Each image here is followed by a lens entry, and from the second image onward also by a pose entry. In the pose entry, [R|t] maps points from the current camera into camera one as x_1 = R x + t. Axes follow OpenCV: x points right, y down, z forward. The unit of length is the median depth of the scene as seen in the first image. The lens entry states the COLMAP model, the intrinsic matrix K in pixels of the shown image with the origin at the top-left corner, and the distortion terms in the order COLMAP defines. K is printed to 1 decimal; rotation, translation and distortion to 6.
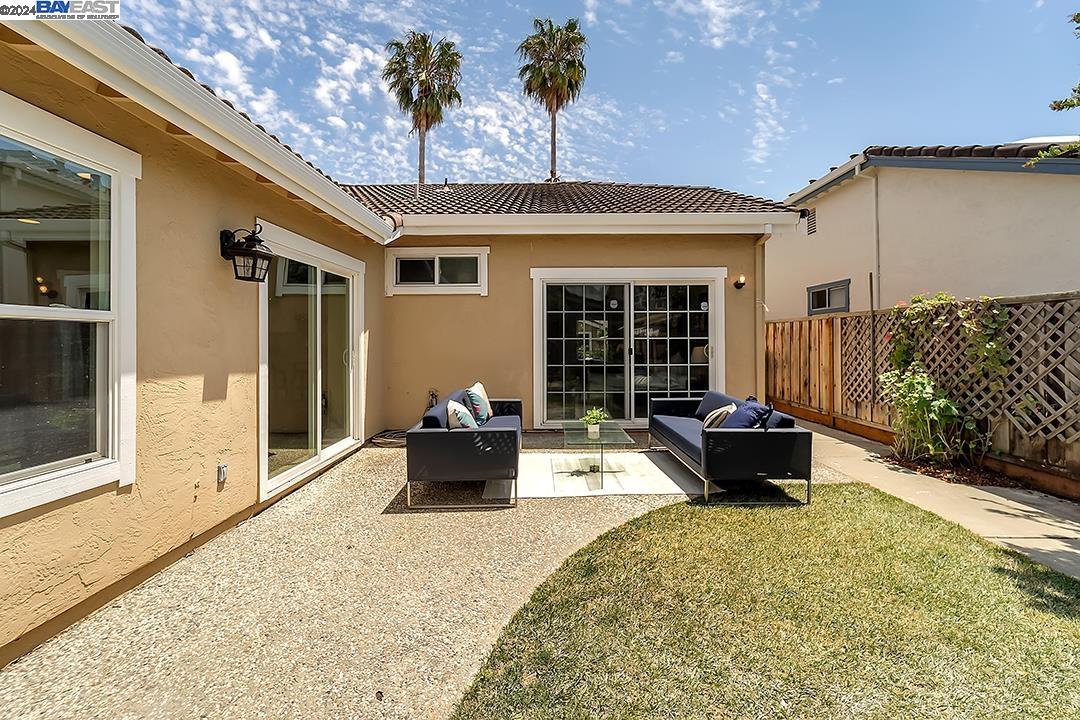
lens RADIAL K [[455.0, 0, 539.8], [0, 455.0, 346.4], [0, 0, 1]] dist [0.006971, -0.000037]
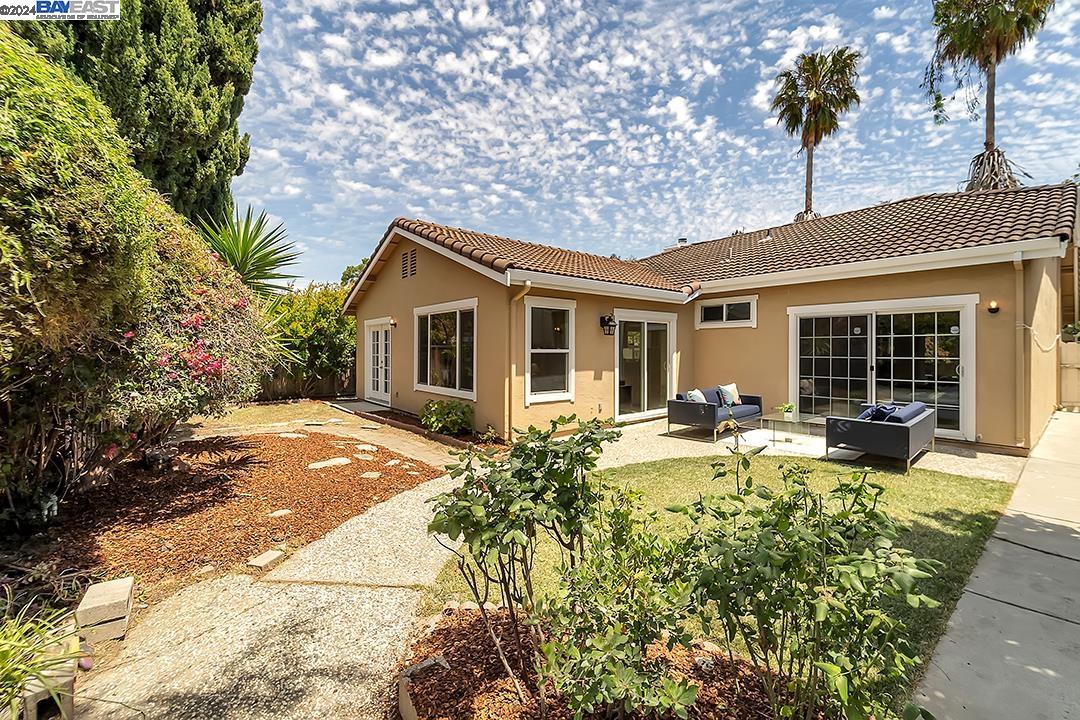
lens RADIAL K [[447.5, 0, 542.8], [0, 447.5, 349.8], [0, 0, 1]] dist [0.002550, 0.000023]
pose [[0.651515, 0.003650, -0.758627, 0.542726], [-0.014199, 0.999872, -0.007384, -0.017787], [0.758503, 0.015582, 0.651483, -0.487808]]
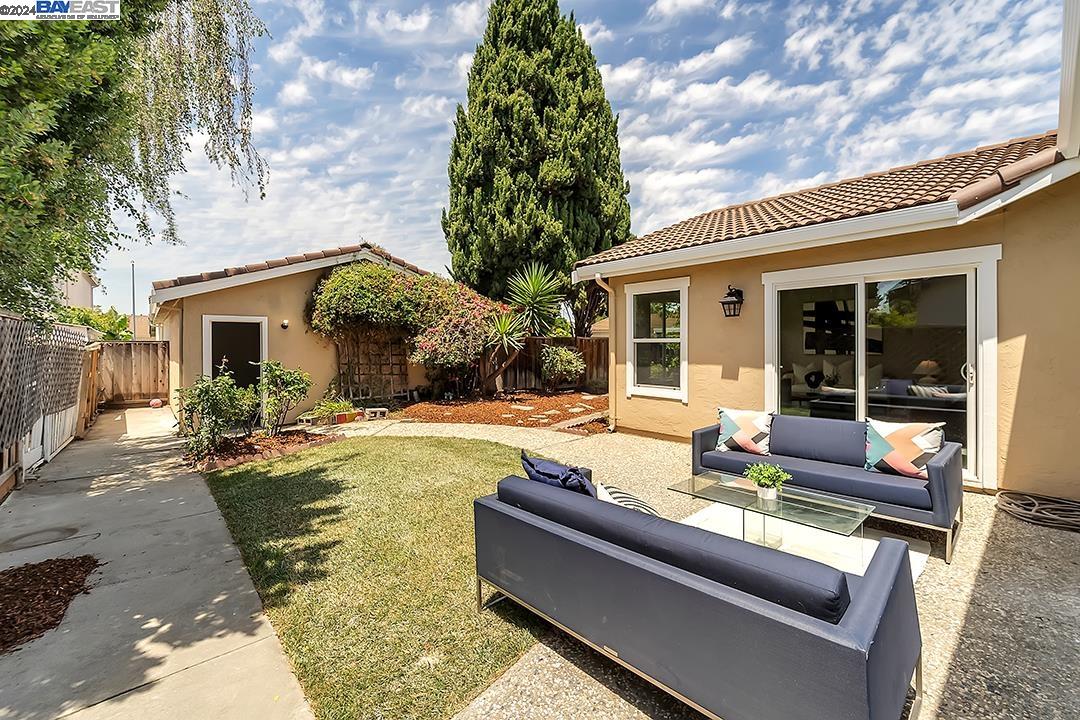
lens RADIAL K [[447.5, 0, 542.8], [0, 447.5, 349.8], [0, 0, 1]] dist [0.002550, 0.000023]
pose [[-0.708156, 0.020683, -0.705753, 0.592537], [0.005450, 0.999701, 0.023830, -0.028151], [0.706035, 0.013029, -0.708057, 0.886187]]
